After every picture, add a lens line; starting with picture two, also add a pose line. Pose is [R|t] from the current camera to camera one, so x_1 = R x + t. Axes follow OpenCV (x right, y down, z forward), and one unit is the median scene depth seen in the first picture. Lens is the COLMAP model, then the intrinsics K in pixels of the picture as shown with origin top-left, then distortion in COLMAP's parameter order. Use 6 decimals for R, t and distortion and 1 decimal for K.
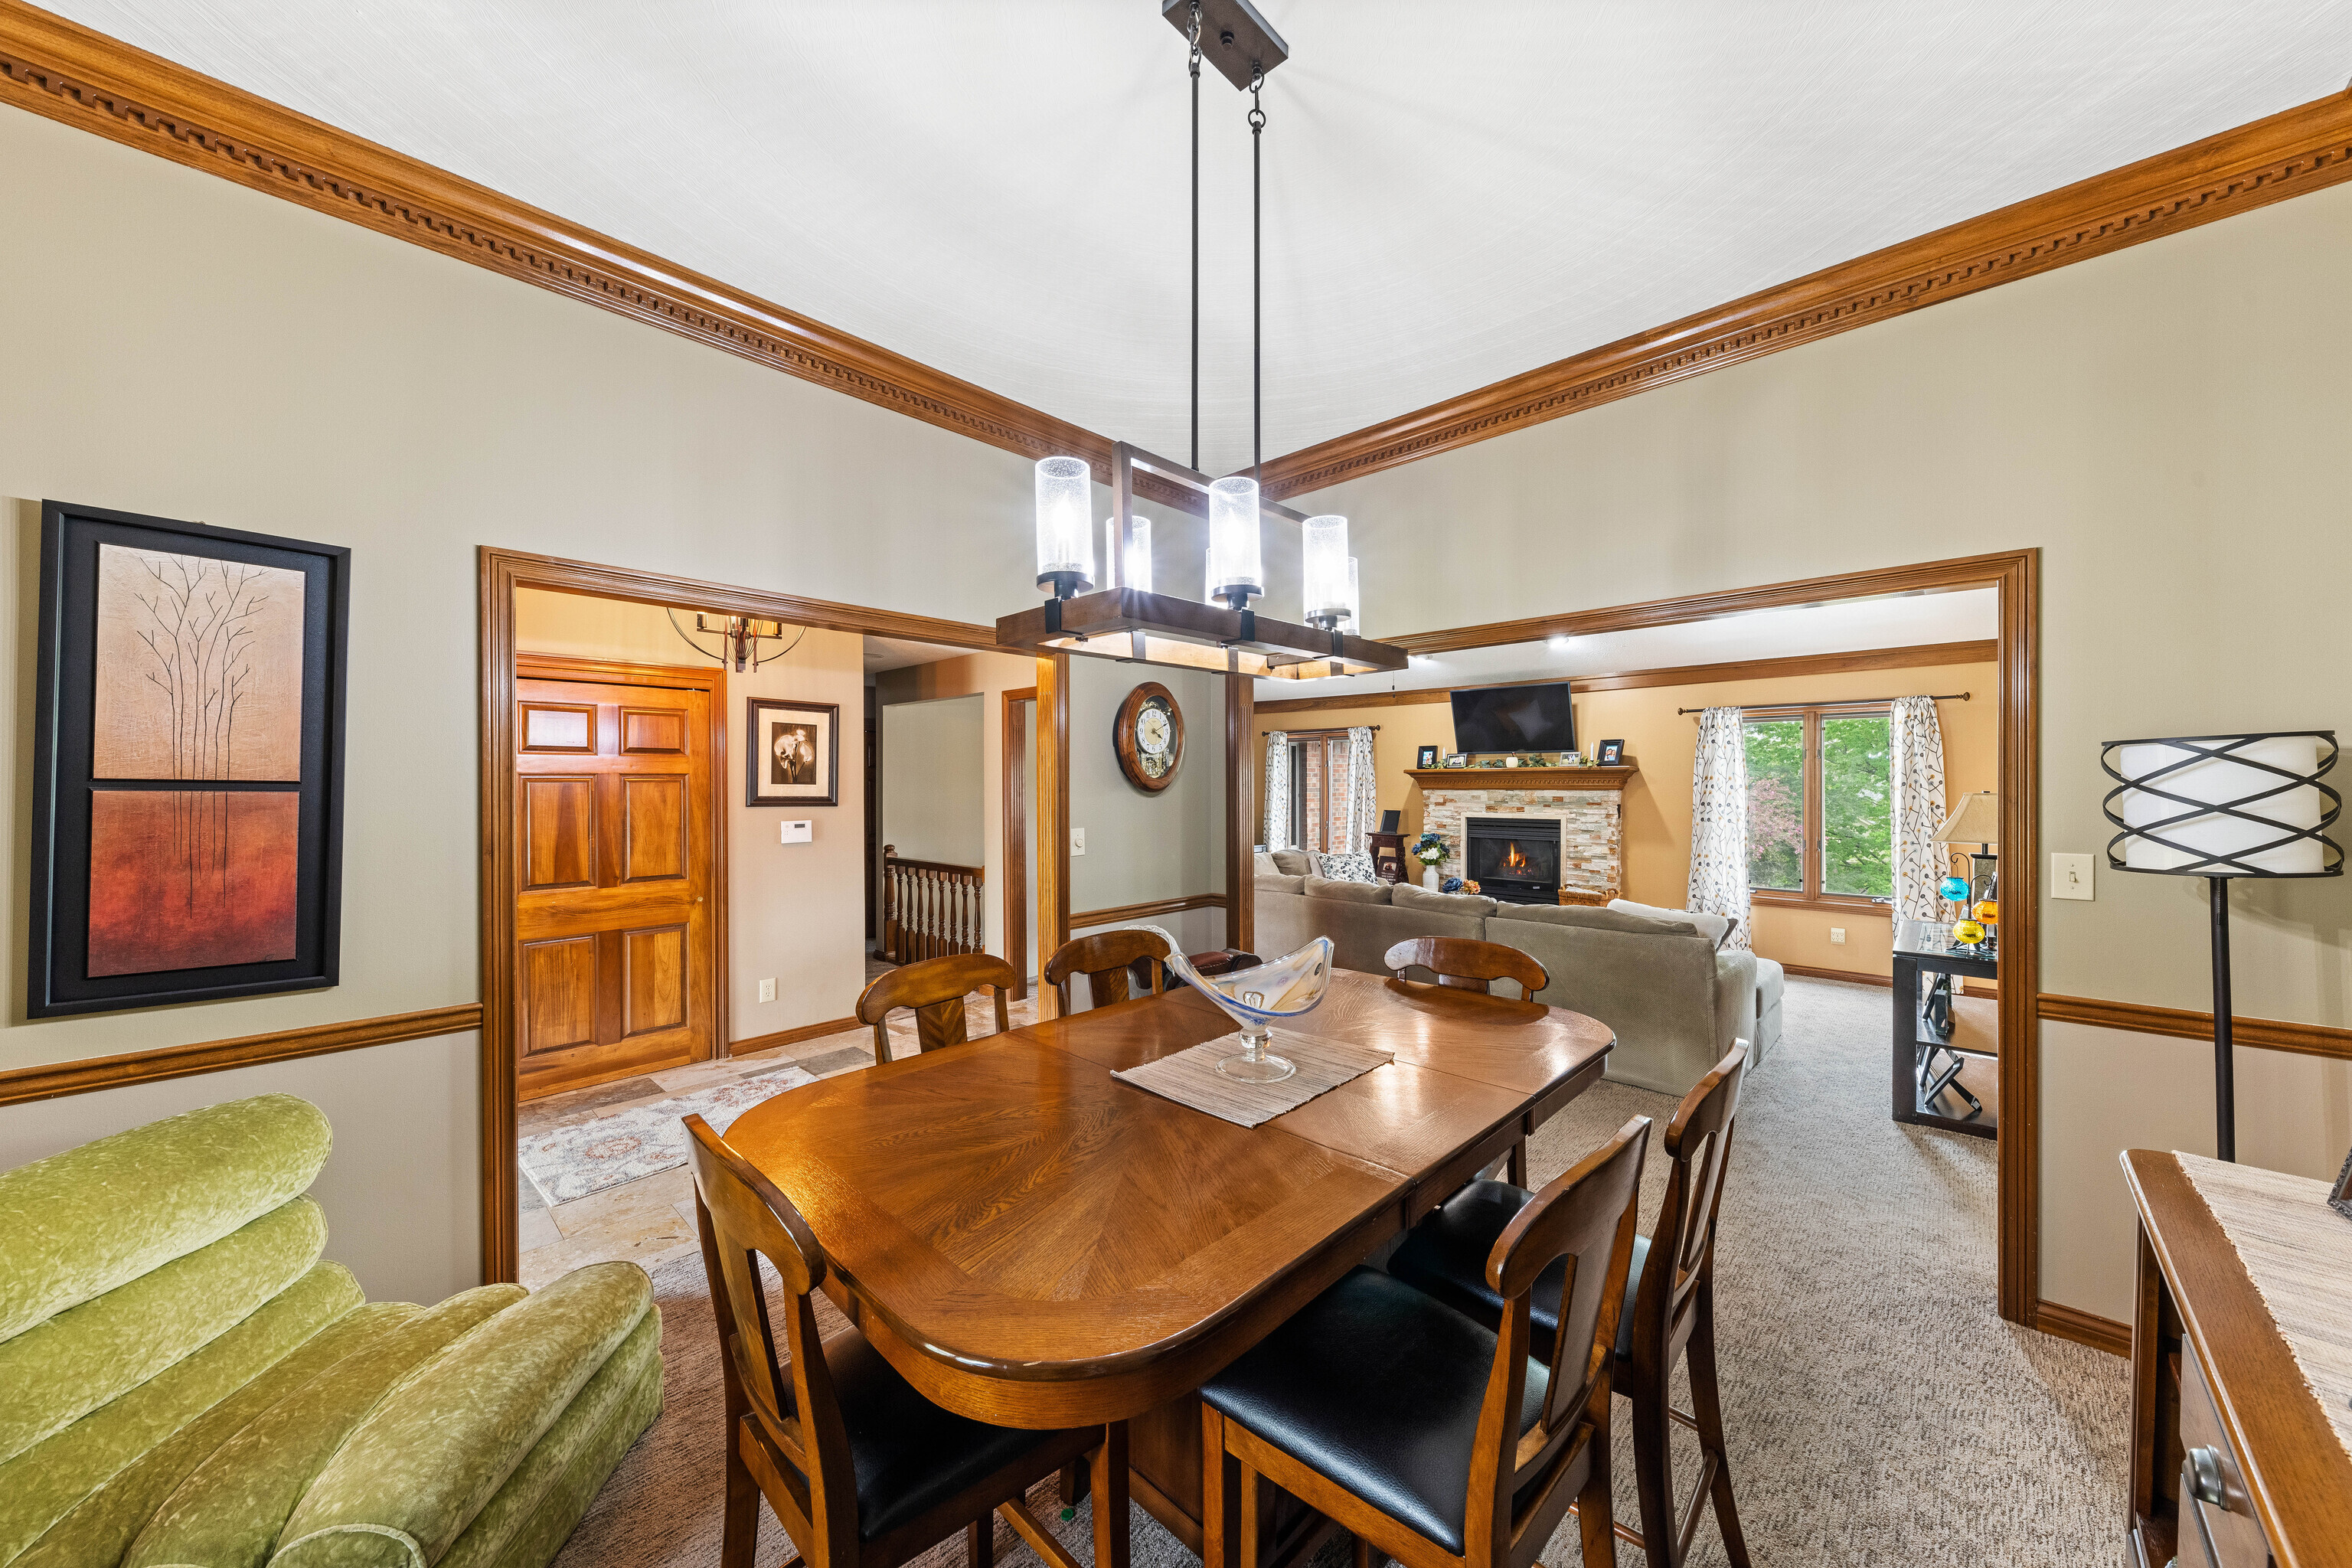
lens RADIAL K [[819.7, 0, 1176.0], [0, 819.7, 784.0], [0, 0, 1]] dist [-0.000174, -0.000022]
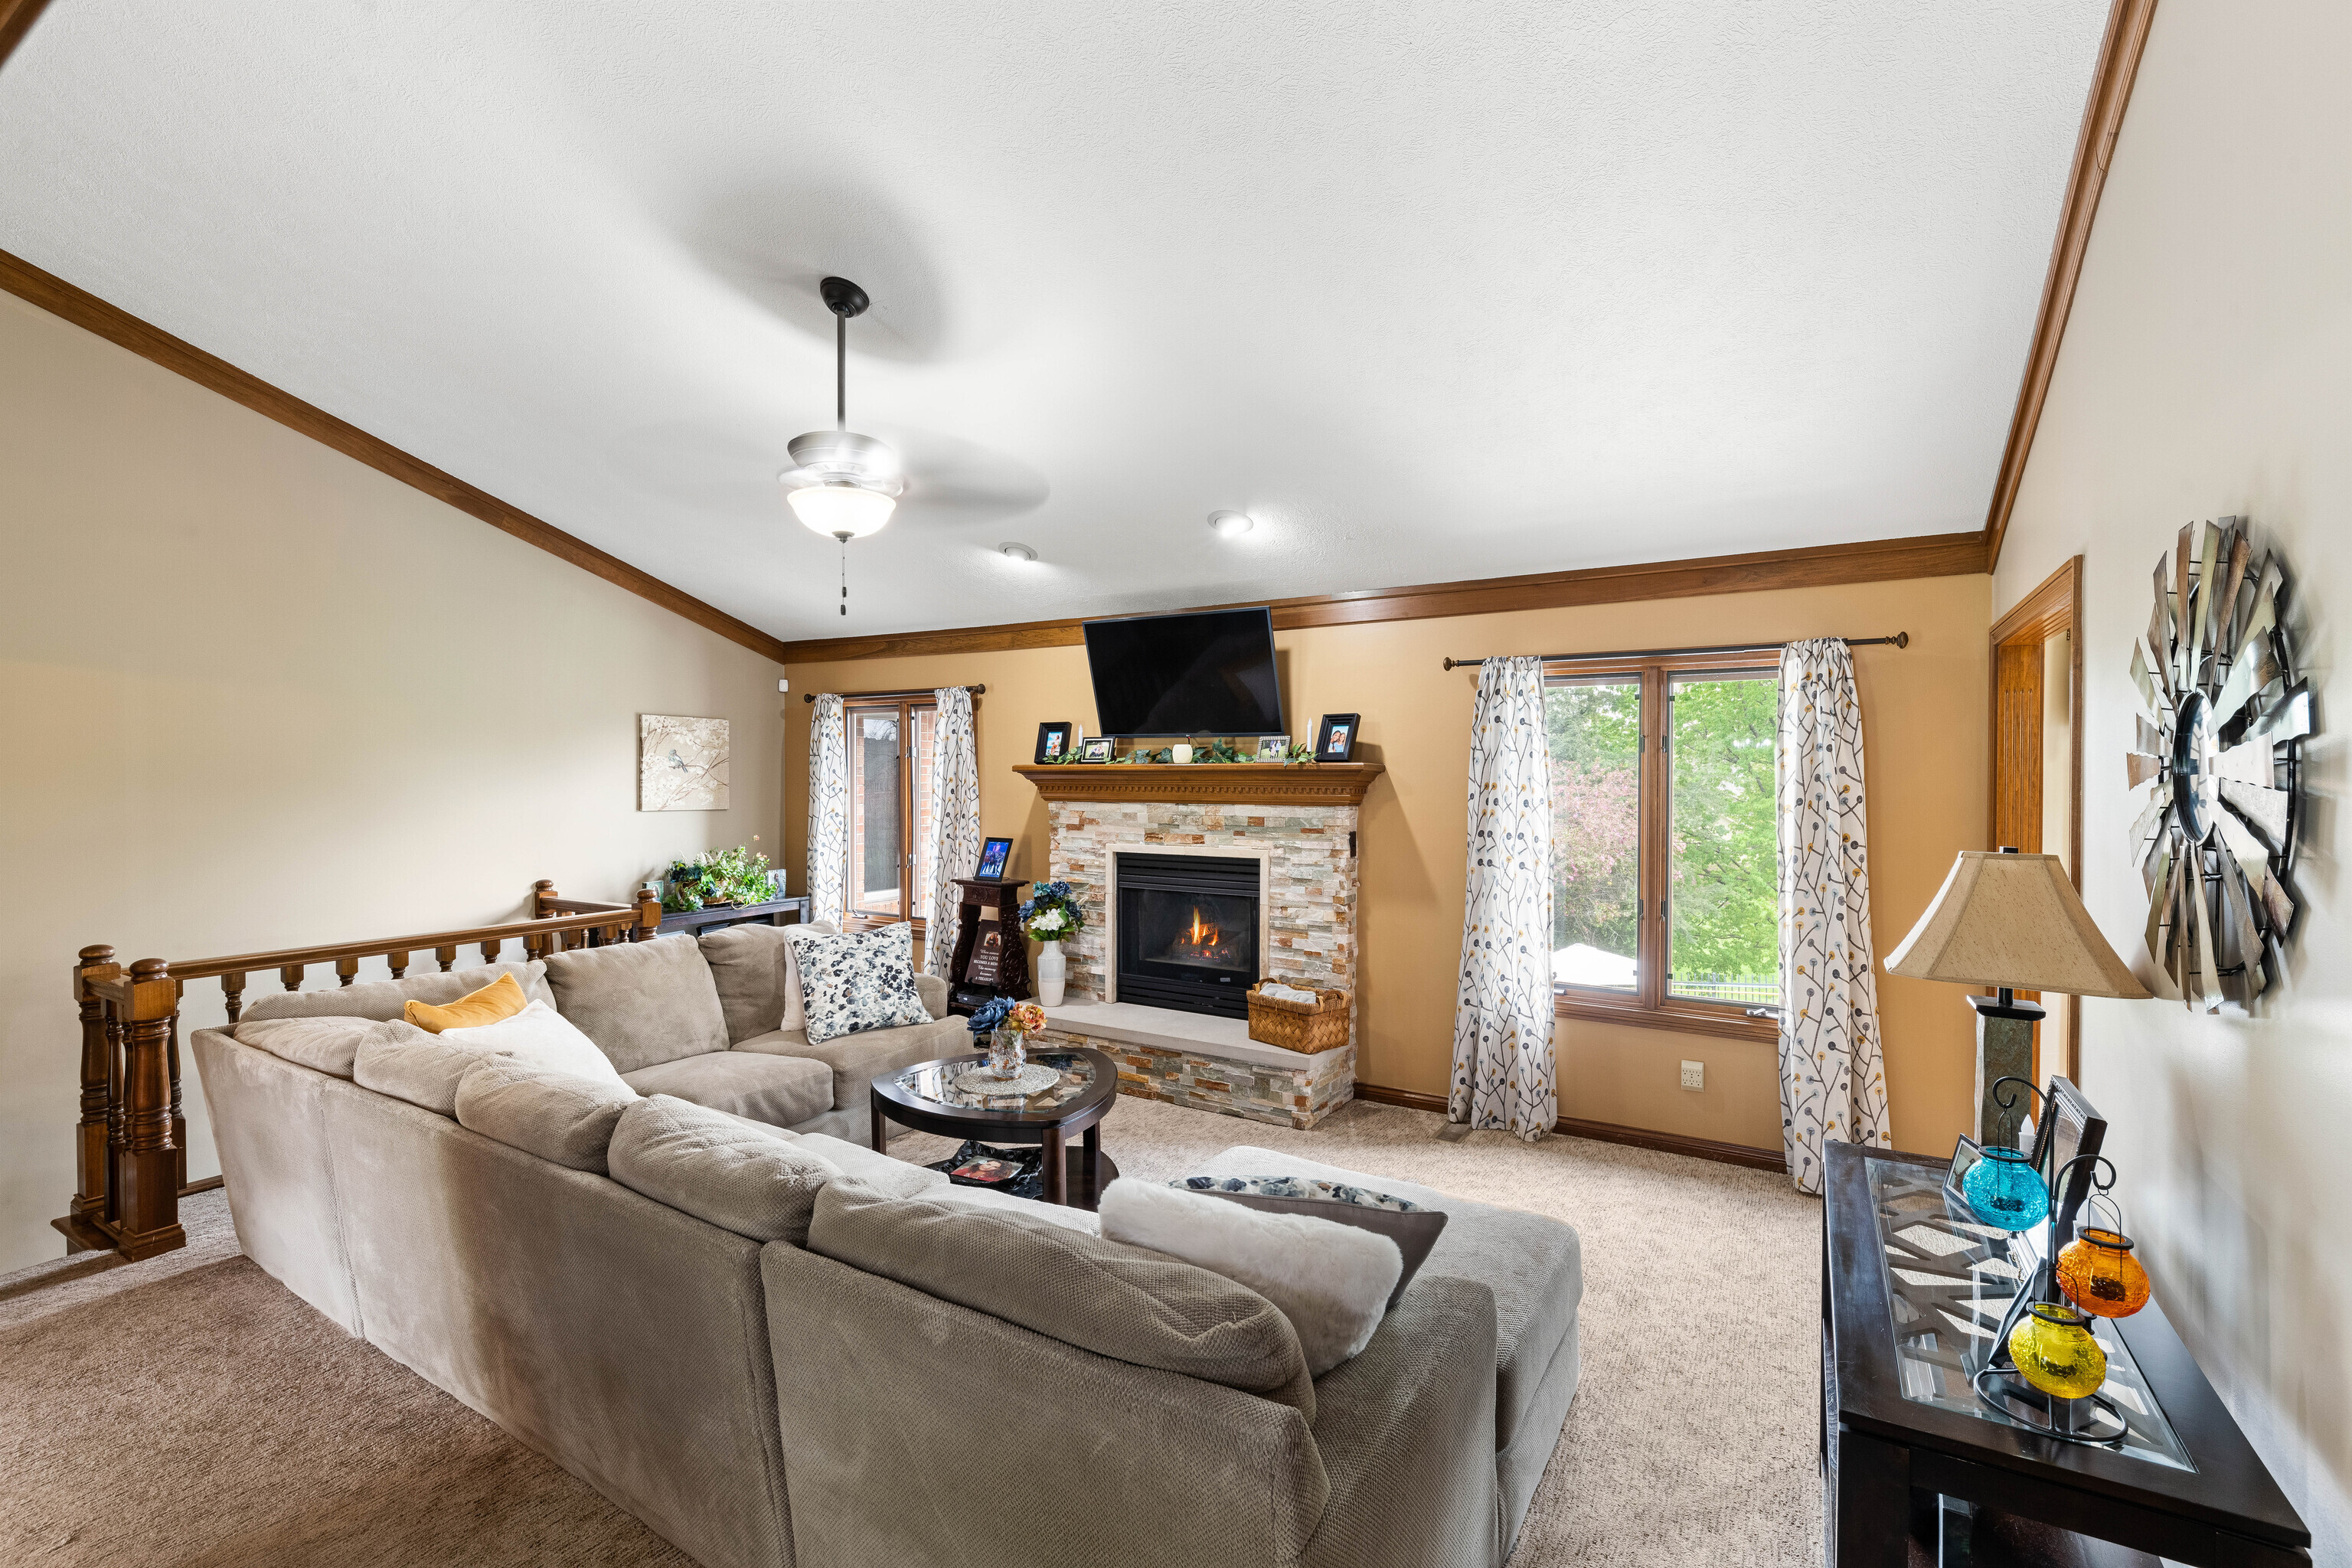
lens RADIAL K [[1079.3, 0, 1176.0], [0, 1079.3, 784.0], [0, 0, 1]] dist [-0.000994, 0.000083]
pose [[0.973938, -0.002292, 0.226805, 0.255851], [-0.000286, 0.999936, 0.011334, -0.015297], [-0.226816, -0.011104, 0.973874, 0.314223]]
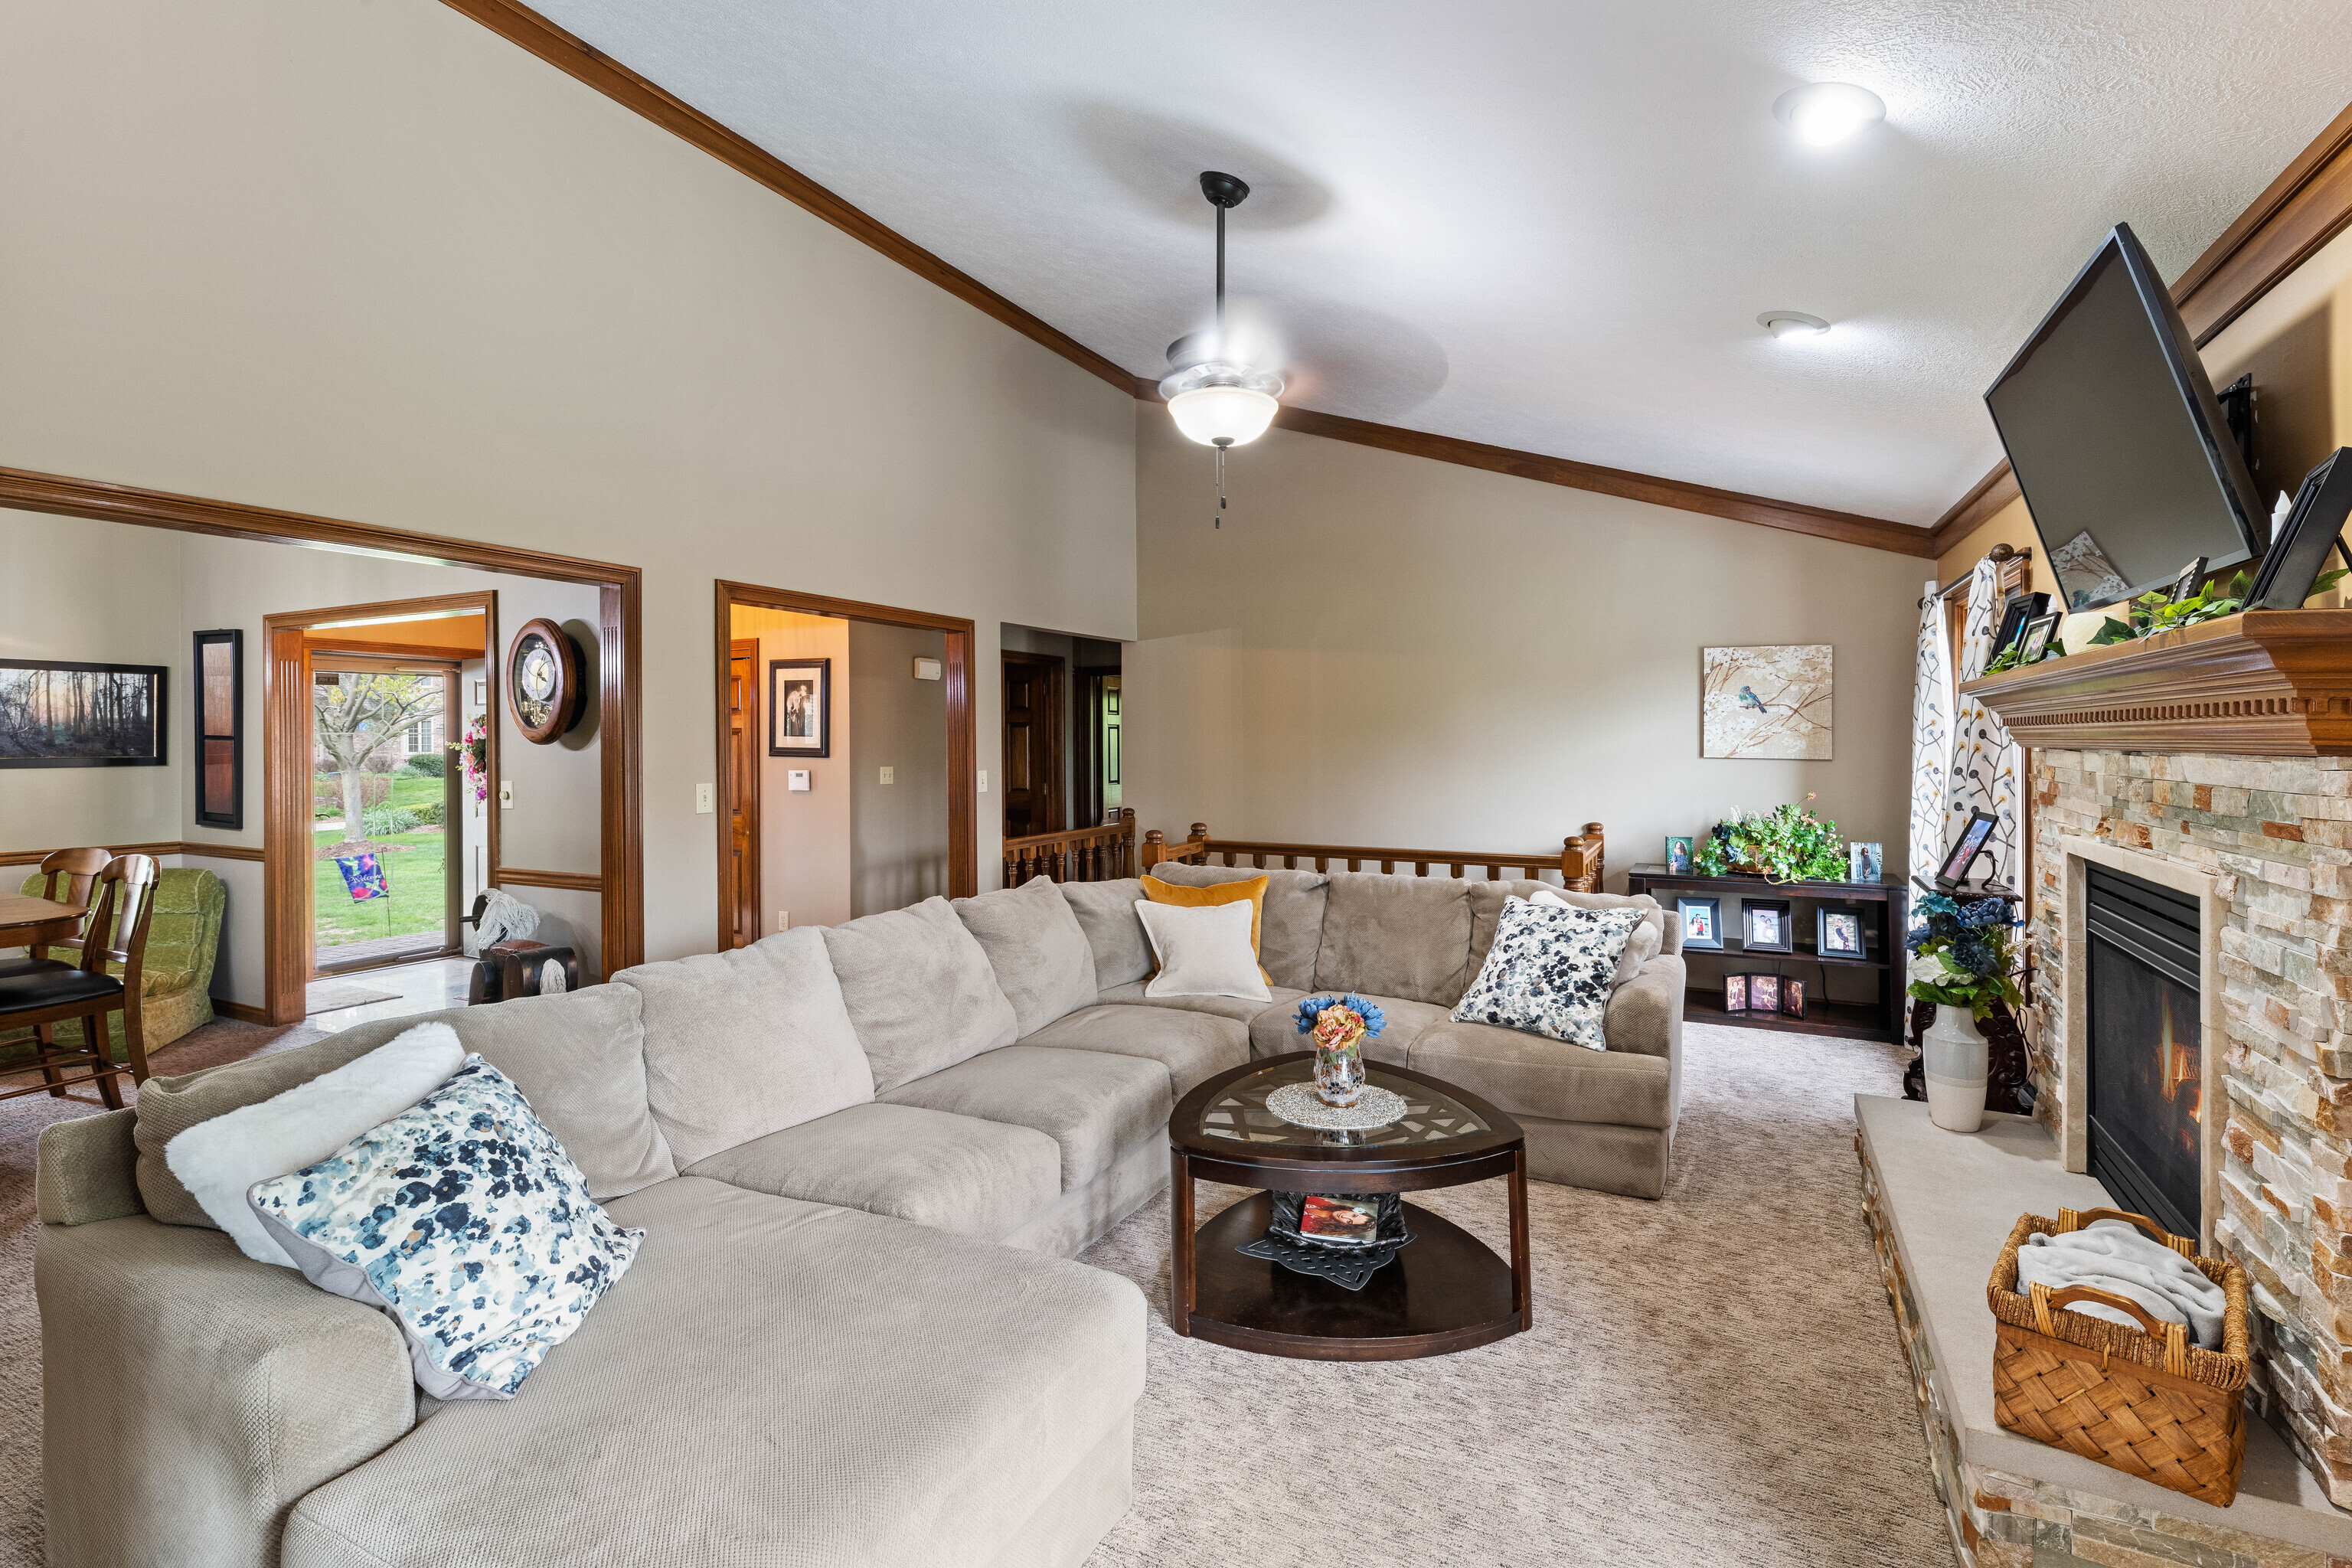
lens RADIAL K [[1060.6, 0, 1180.5], [0, 1060.6, 740.1], [0, 0, 1]] dist [0.015981, 0.000070]
pose [[0.283690, -0.000046, -0.958916, 0.655813], [0.000645, 1.000000, 0.000143, 0.003736], [0.958916, -0.000659, 0.283690, 0.690100]]
